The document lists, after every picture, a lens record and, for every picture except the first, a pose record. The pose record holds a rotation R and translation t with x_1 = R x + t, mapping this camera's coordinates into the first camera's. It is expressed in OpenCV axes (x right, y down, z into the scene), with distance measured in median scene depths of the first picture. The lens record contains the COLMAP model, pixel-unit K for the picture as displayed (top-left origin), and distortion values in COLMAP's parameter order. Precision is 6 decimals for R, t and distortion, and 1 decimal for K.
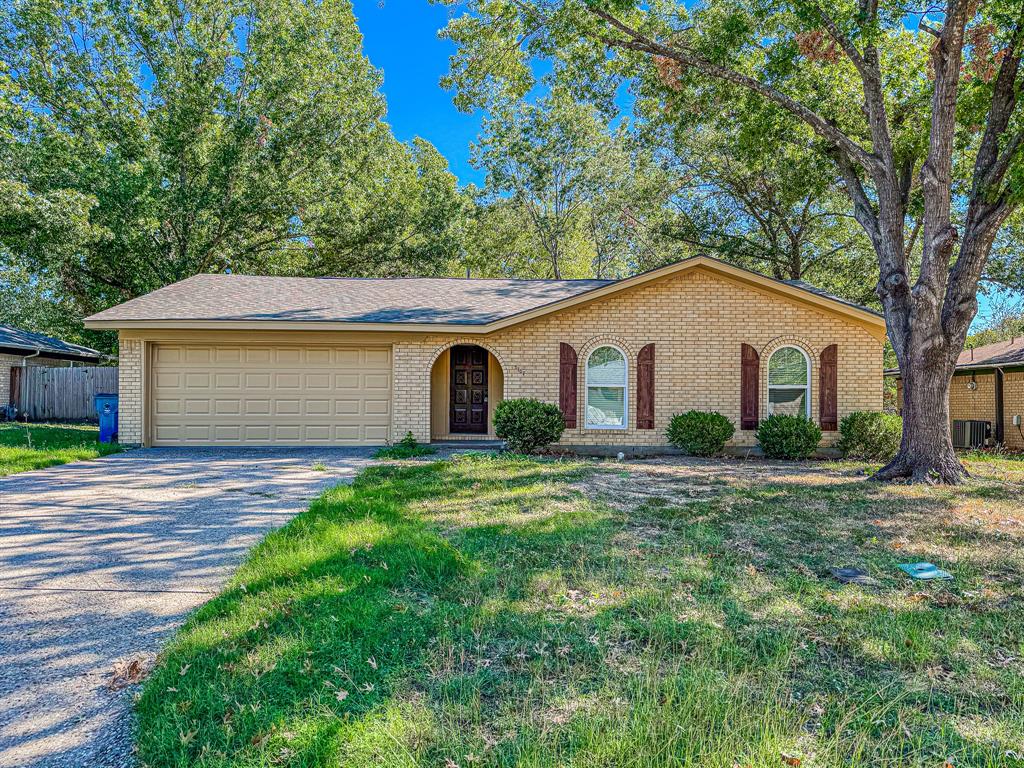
lens RADIAL K [[705.4, 0, 515.9], [0, 705.4, 381.7], [0, 0, 1]] dist [-0.010308, -0.007441]
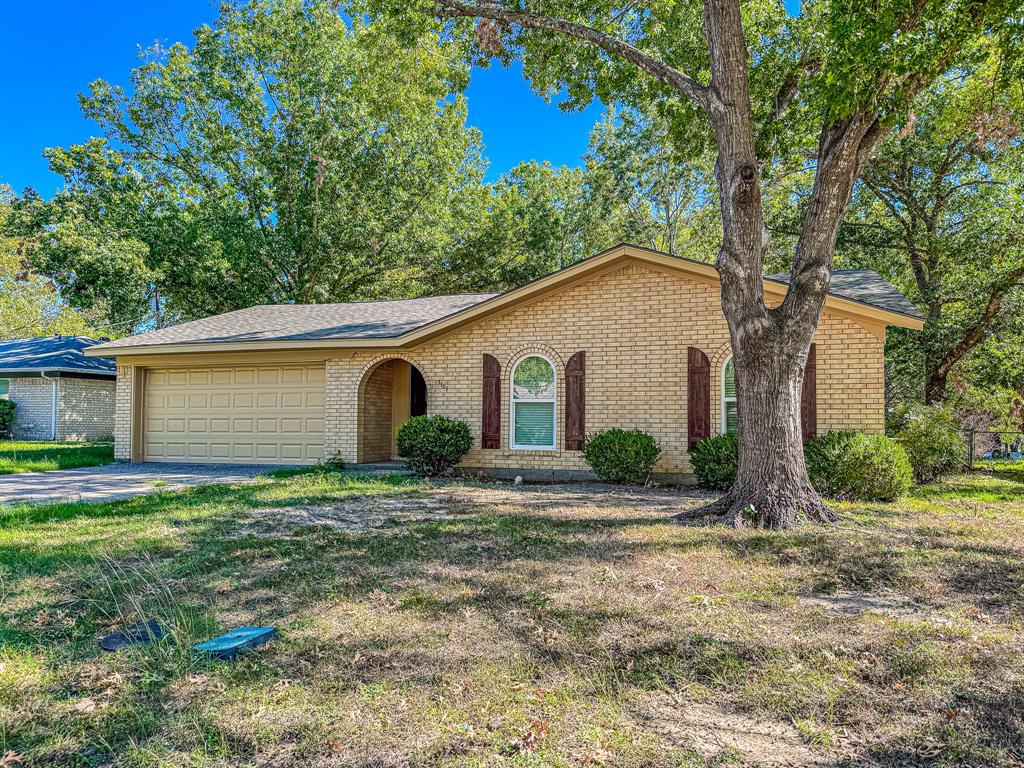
lens RADIAL K [[705.4, 0, 511.7], [0, 705.4, 389.5], [0, 0, 1]] dist [-0.010308, -0.007441]
pose [[0.942940, -0.018801, -0.332432, 0.398625], [0.010111, 0.999561, -0.027850, 0.015689], [0.332810, 0.022899, 0.942716, 0.158227]]
